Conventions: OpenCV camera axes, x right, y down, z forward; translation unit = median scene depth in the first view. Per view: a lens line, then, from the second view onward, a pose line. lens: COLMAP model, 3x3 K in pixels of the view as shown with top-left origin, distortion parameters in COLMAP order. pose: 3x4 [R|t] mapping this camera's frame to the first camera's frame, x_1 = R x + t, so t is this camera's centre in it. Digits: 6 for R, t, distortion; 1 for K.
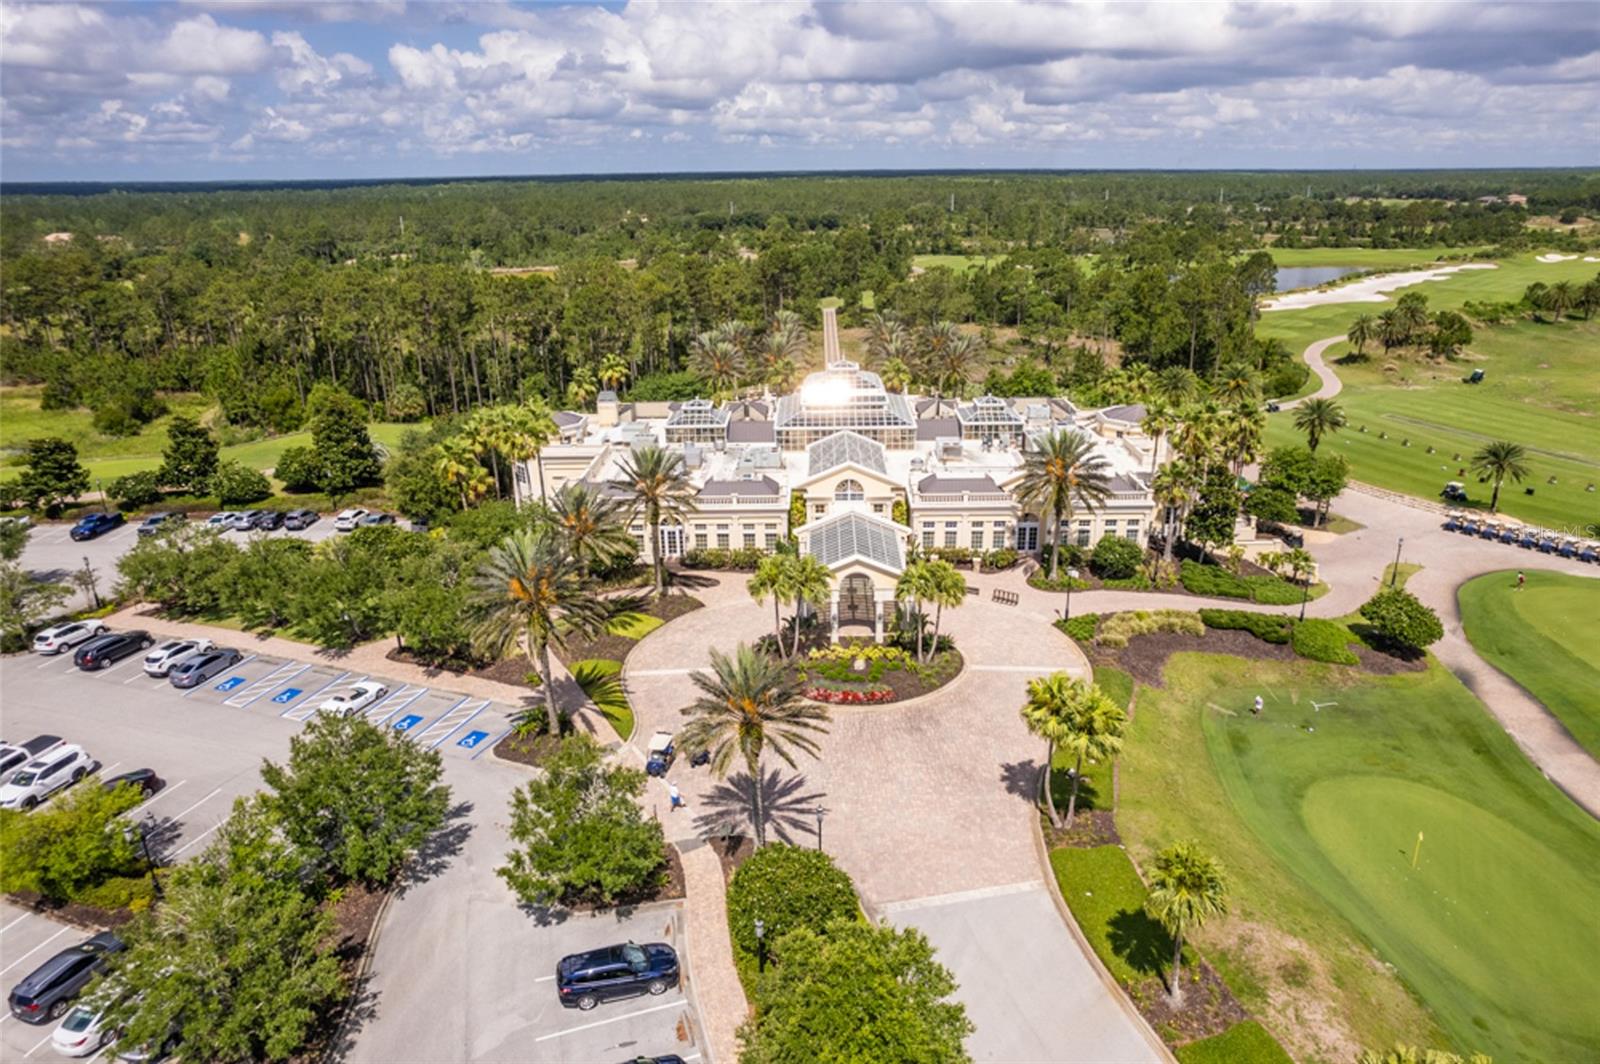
lens RADIAL K [[800.2, 0, 800.0], [0, 800.2, 532.0], [0, 0, 1]] dist [-0.005209, 0.000035]
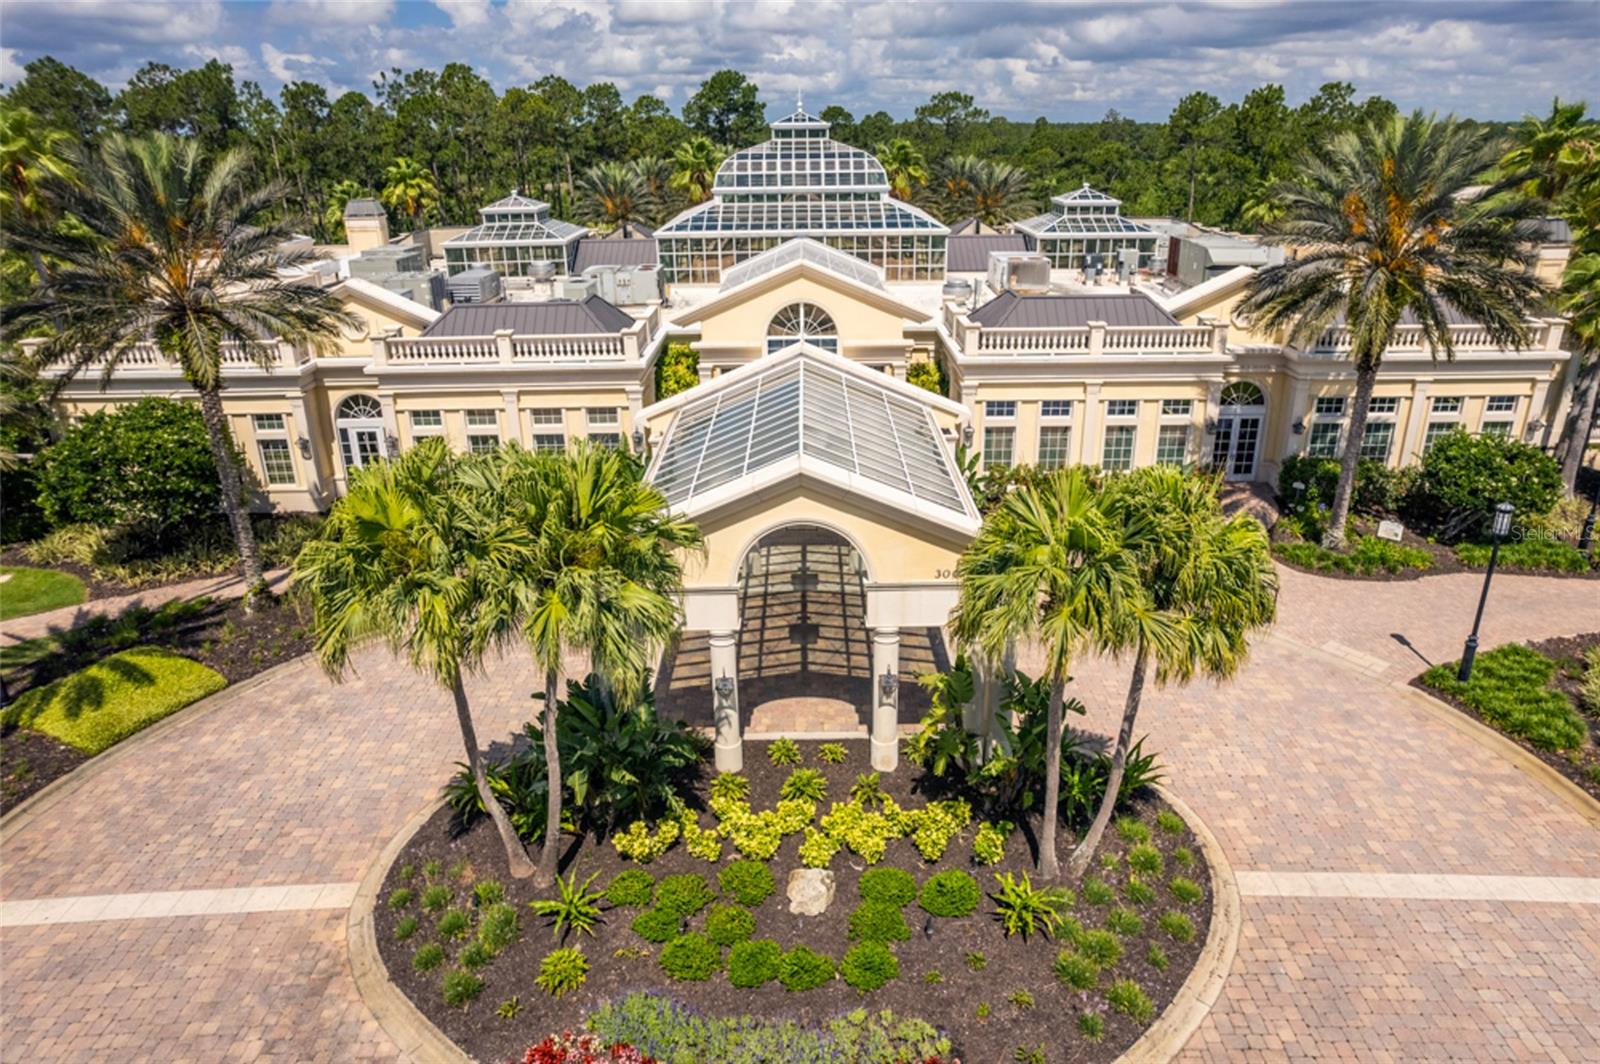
lens RADIAL K [[800.2, 0, 800.0], [0, 800.2, 532.0], [0, 0, 1]] dist [-0.005209, 0.000035]
pose [[0.999807, -0.005308, 0.018922, 0.054029], [0.004479, 0.999040, 0.043569, 0.034234], [-0.019135, -0.043476, 0.998871, 0.606829]]
